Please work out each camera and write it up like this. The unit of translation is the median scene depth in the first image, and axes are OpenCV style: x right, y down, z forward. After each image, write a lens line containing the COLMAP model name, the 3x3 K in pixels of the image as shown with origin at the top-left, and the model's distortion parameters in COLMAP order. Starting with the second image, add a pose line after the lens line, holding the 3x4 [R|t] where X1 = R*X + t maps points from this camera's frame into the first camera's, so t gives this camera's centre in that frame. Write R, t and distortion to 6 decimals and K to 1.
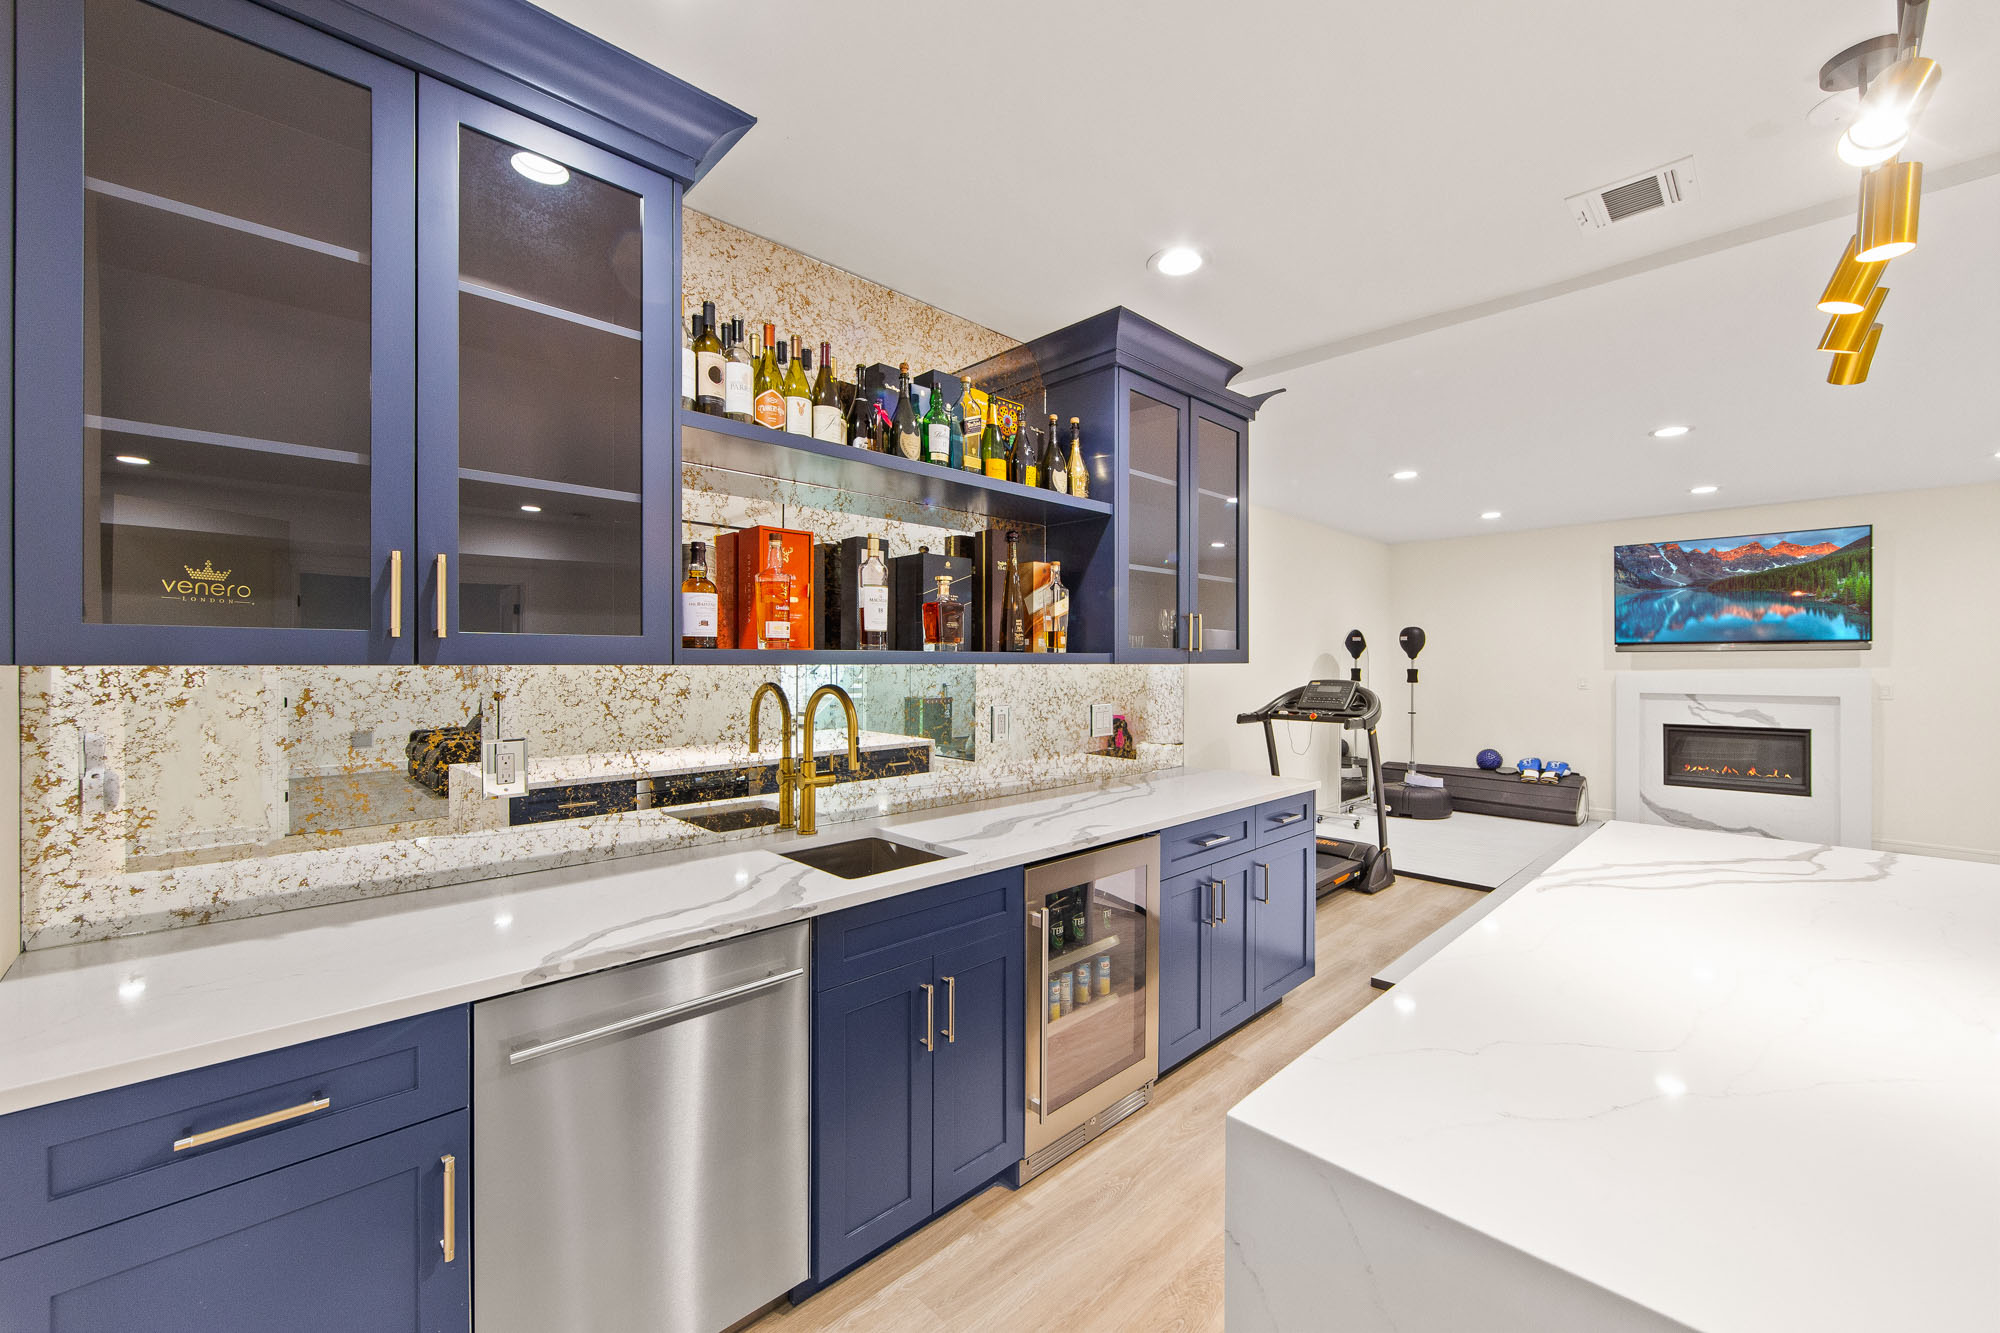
lens RADIAL K [[793.0, 0, 996.5], [0, 793.0, 664.8], [0, 0, 1]] dist [-0.002337, -0.000290]
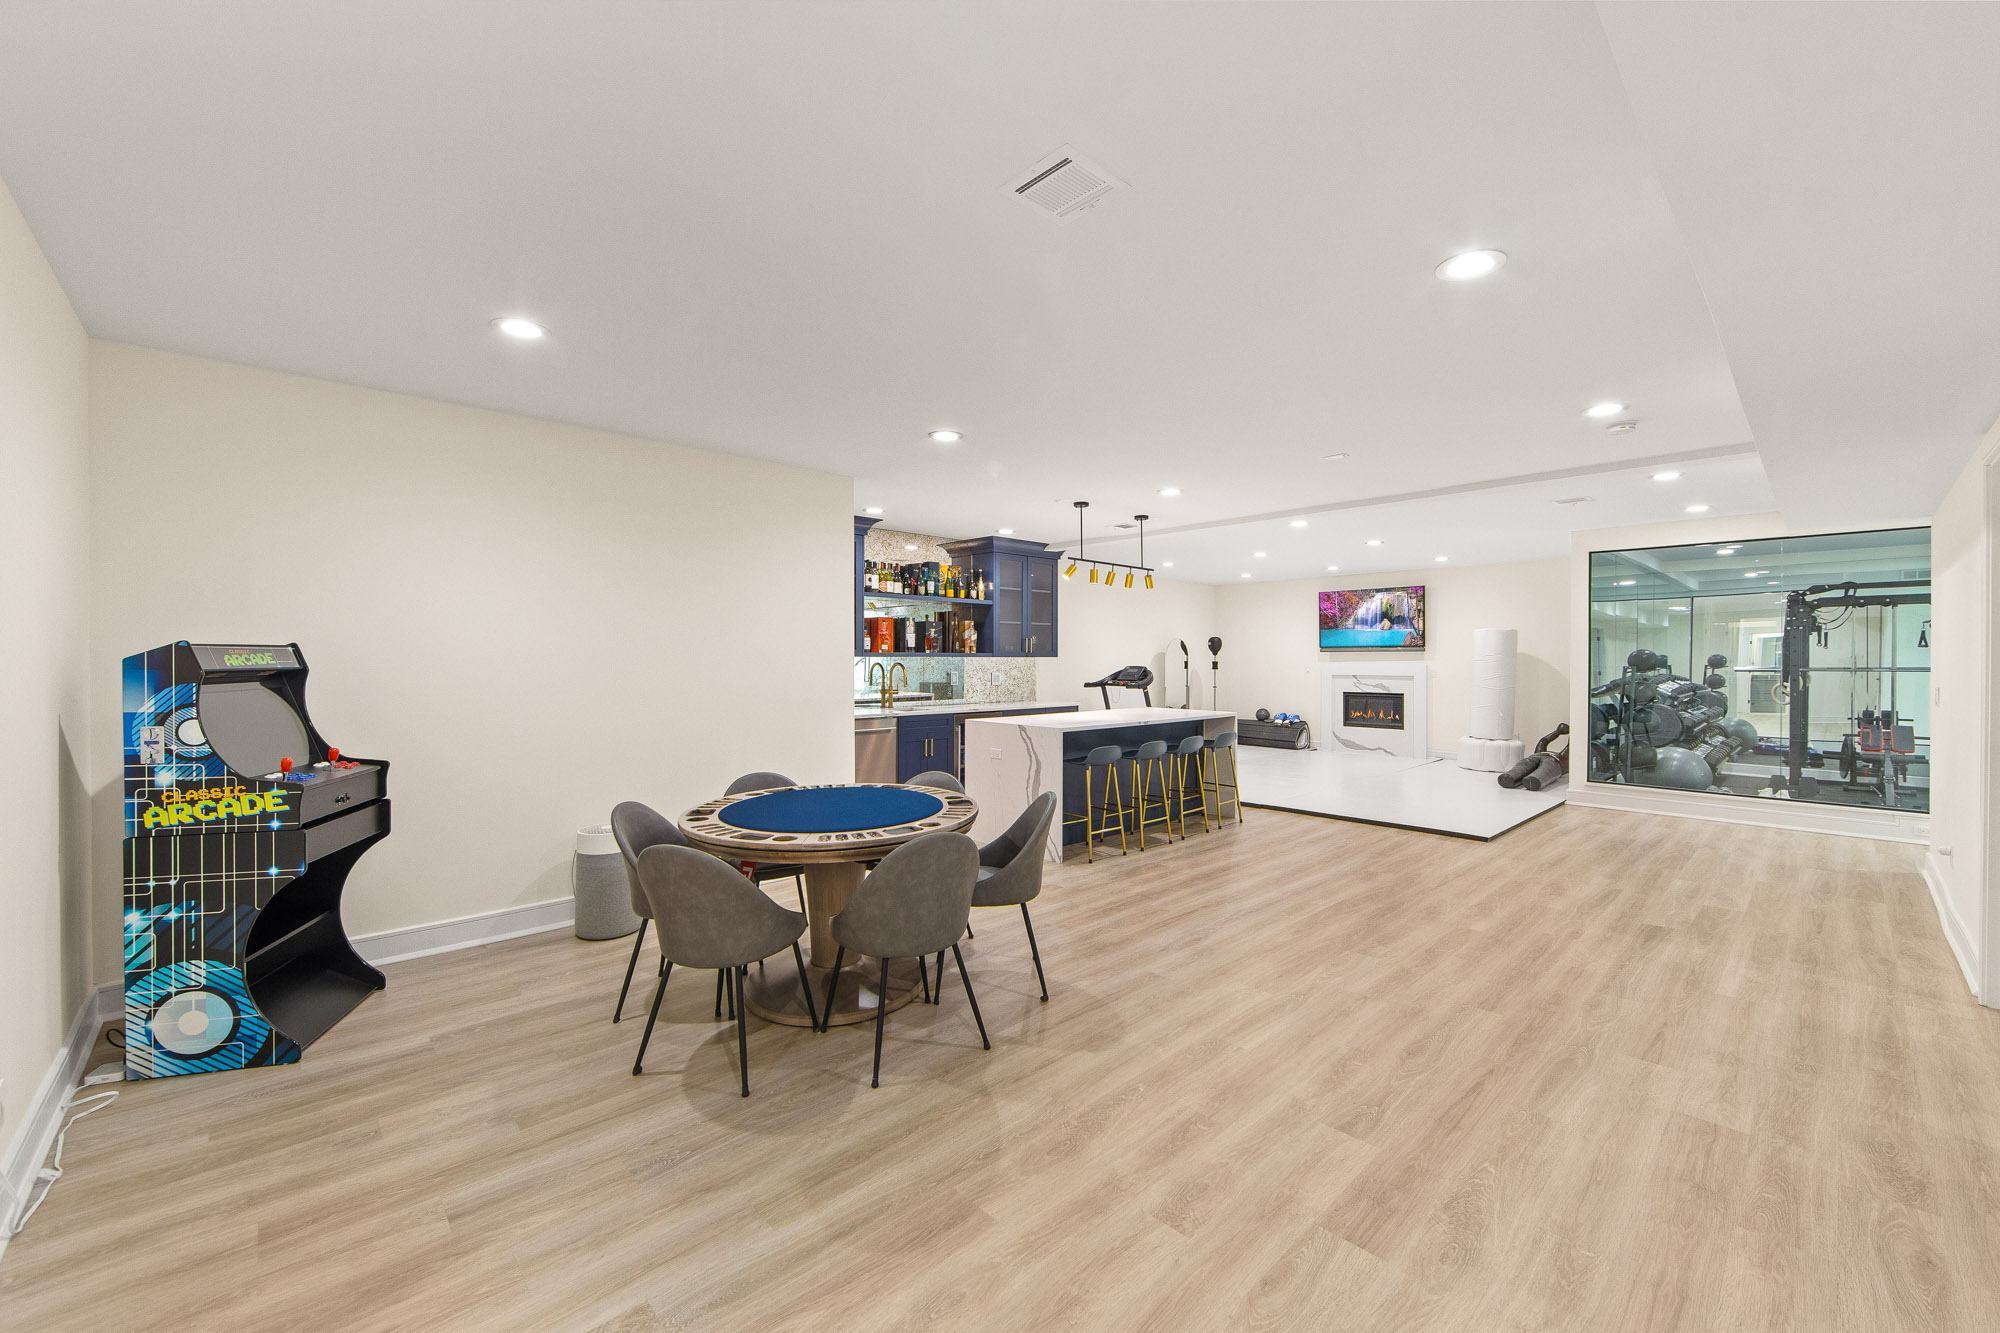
lens RADIAL K [[793.0, 0, 997.9], [0, 793.0, 654.6], [0, 0, 1]] dist [-0.002337, -0.000290]
pose [[0.999763, 0.001123, -0.021749, 0.135017], [-0.001315, 0.999960, -0.008821, 0.009317], [0.021738, 0.008848, 0.999725, -1.104448]]
